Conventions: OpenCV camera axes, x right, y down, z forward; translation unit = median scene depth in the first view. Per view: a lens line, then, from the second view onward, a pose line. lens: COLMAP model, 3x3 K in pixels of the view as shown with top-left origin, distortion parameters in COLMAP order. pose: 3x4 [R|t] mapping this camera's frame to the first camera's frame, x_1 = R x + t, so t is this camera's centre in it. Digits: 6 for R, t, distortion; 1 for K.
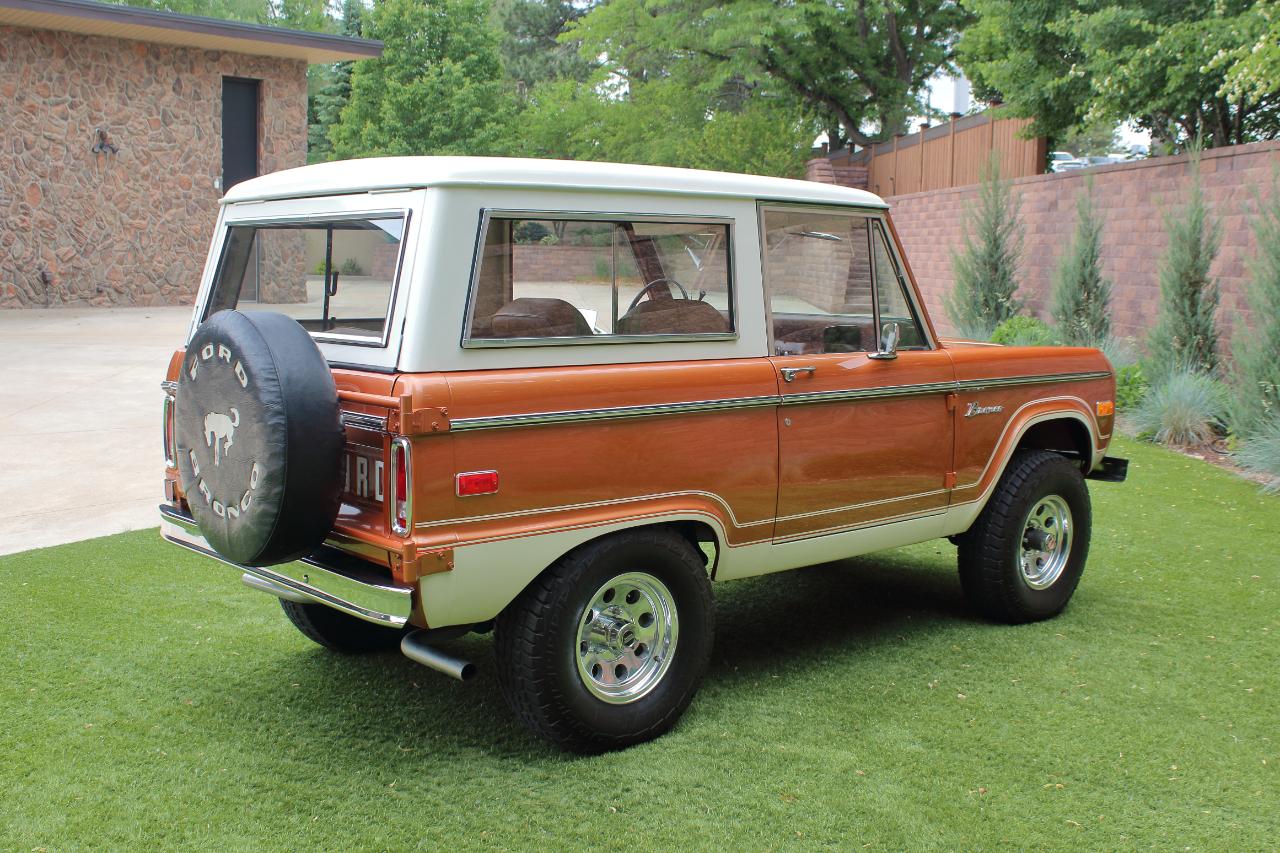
lens RADIAL K [[1344.1, 0, 663.1], [0, 1344.1, 428.5], [0, 0, 1]] dist [-0.150807, 0.158671]
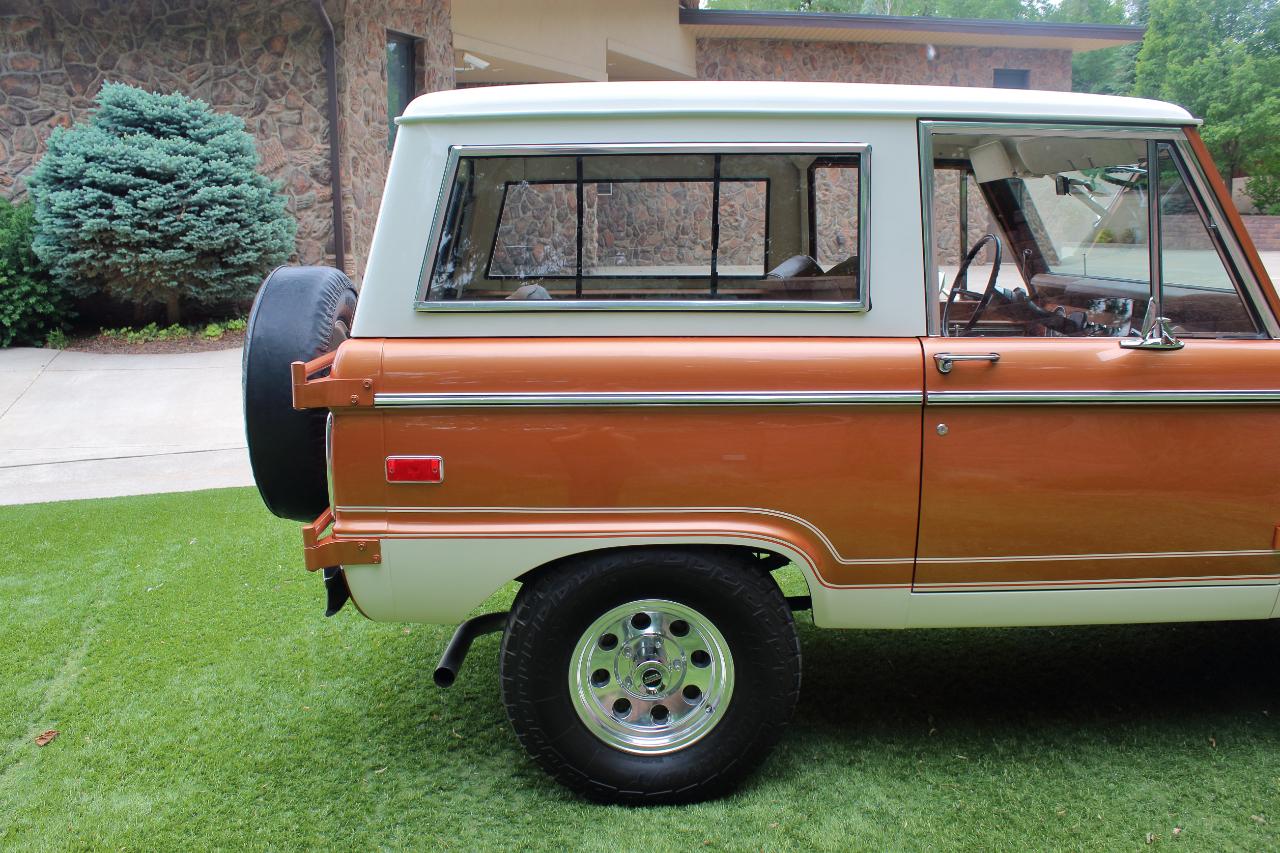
lens RADIAL K [[1088.3, 0, 642.4], [0, 1088.3, 432.0], [0, 0, 1]] dist [-0.166156, 0.146680]
pose [[0.765224, 0.103749, -0.635349, 0.058122], [-0.064871, 0.994332, 0.084238, -0.007195], [0.640488, -0.023245, 0.767617, 0.078772]]
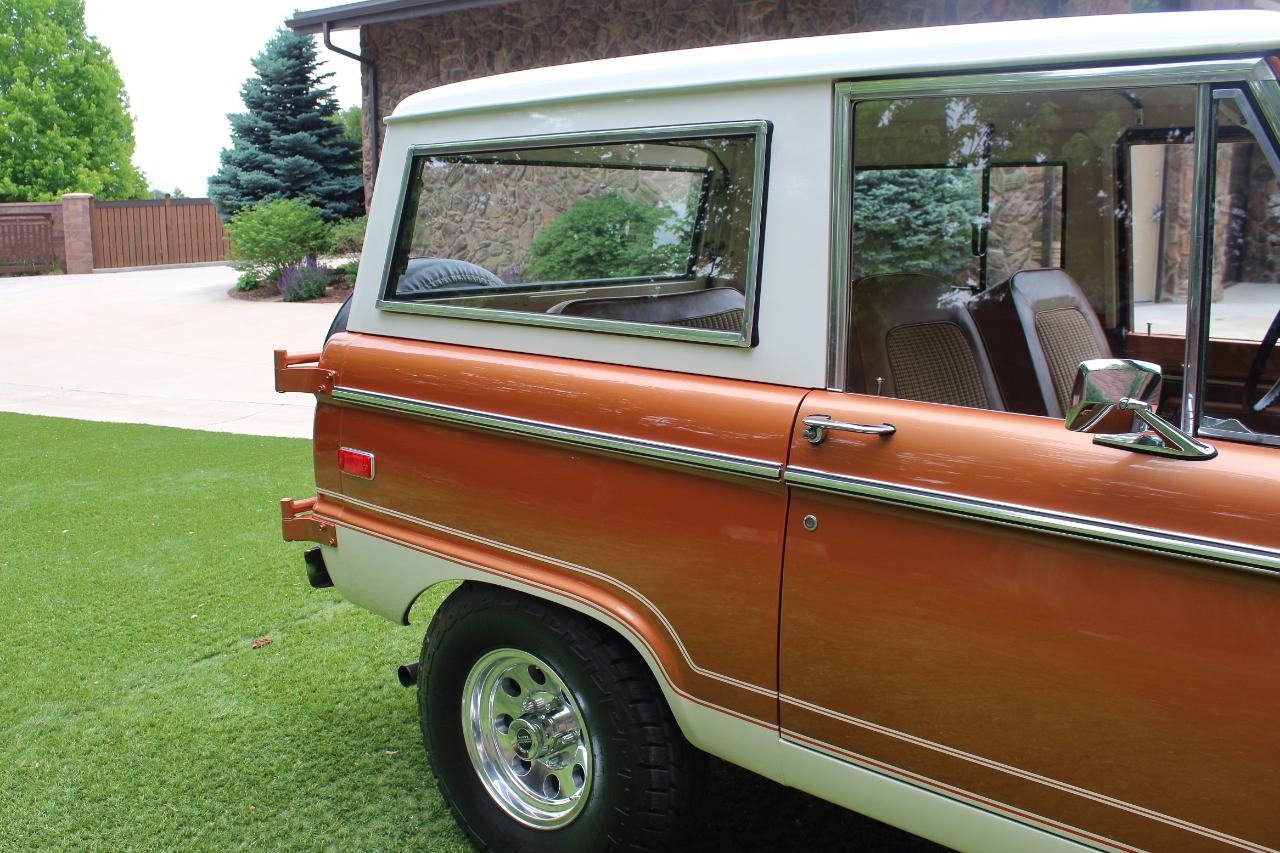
lens RADIAL K [[1177.6, 0, 613.7], [0, 1177.6, 425.3], [0, 0, 1]] dist [-0.110710, 0.010945]
pose [[0.103166, 0.168265, -0.980328, 0.088307], [-0.120107, 0.980483, 0.155652, -0.017363], [0.987386, 0.101686, 0.121362, 0.150456]]
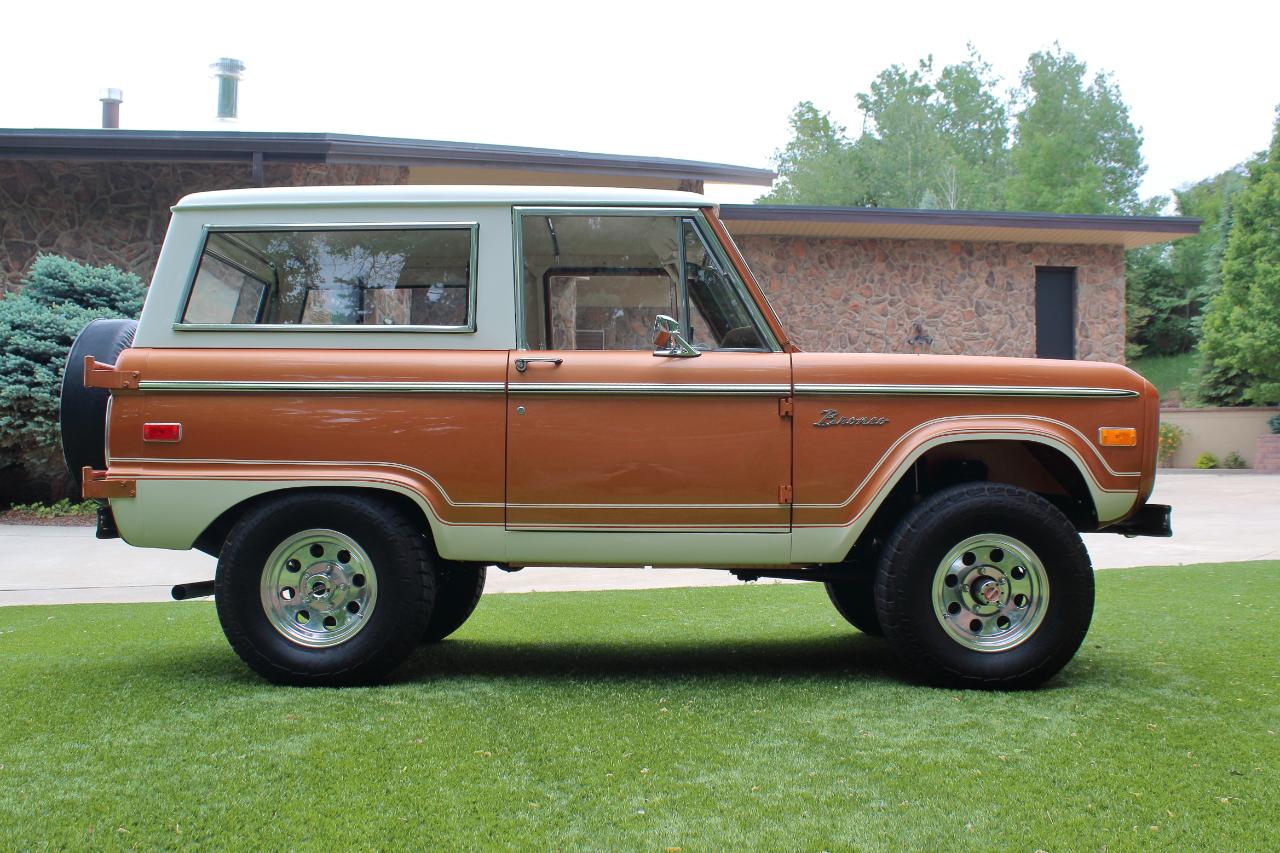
lens RADIAL K [[1344.1, 0, 663.1], [0, 1344.1, 428.5], [0, 0, 1]] dist [-0.150807, 0.158671]
pose [[0.746207, -0.033718, -0.664860, 0.148668], [-0.075385, 0.988013, -0.134714, 0.024110], [0.661432, 0.150645, 0.734720, 0.054722]]
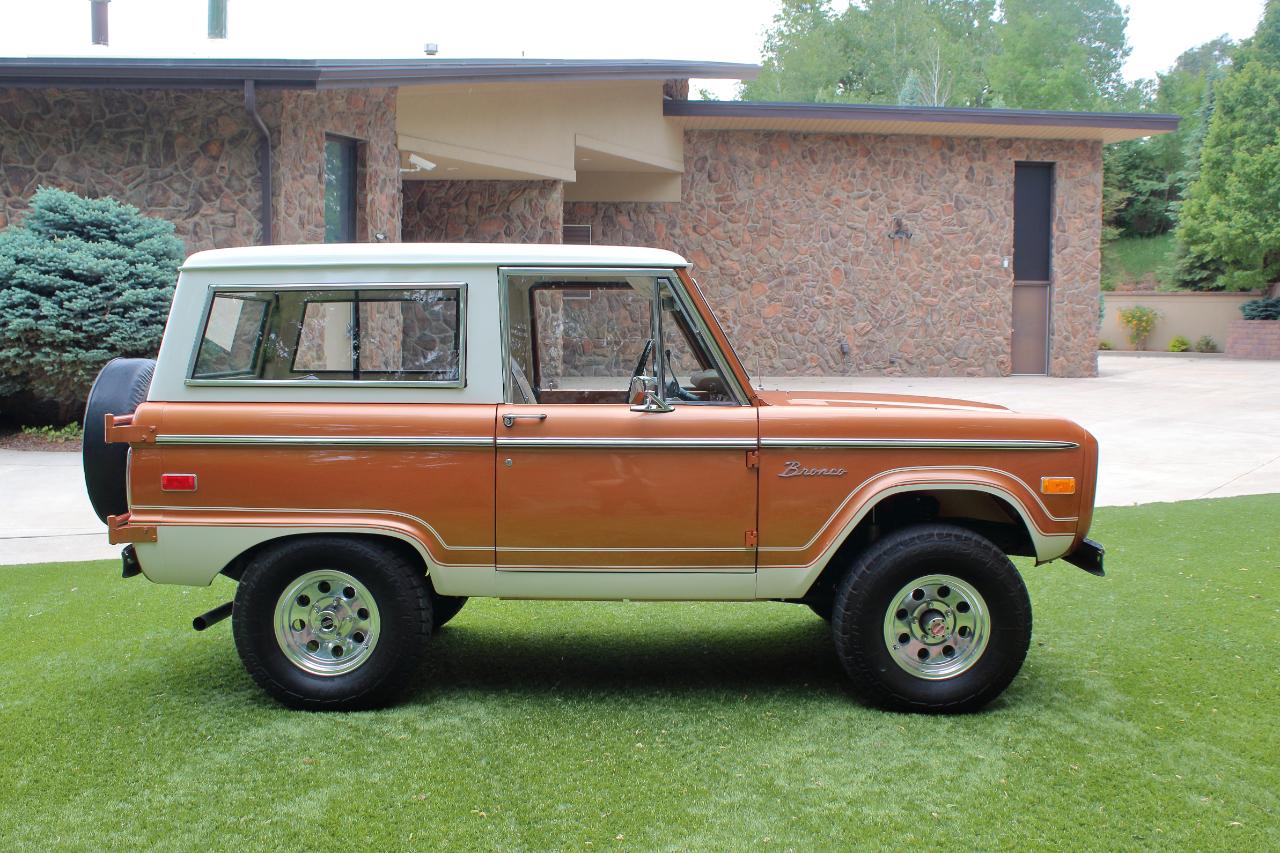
lens RADIAL K [[1317.4, 0, 650.5], [0, 1317.4, 425.8], [0, 0, 1]] dist [-0.155609, 0.172321]
pose [[0.746115, 0.035722, -0.664858, 0.157440], [-0.075111, 0.996701, -0.030740, -0.001855], [0.661567, 0.072873, 0.746337, 0.044356]]
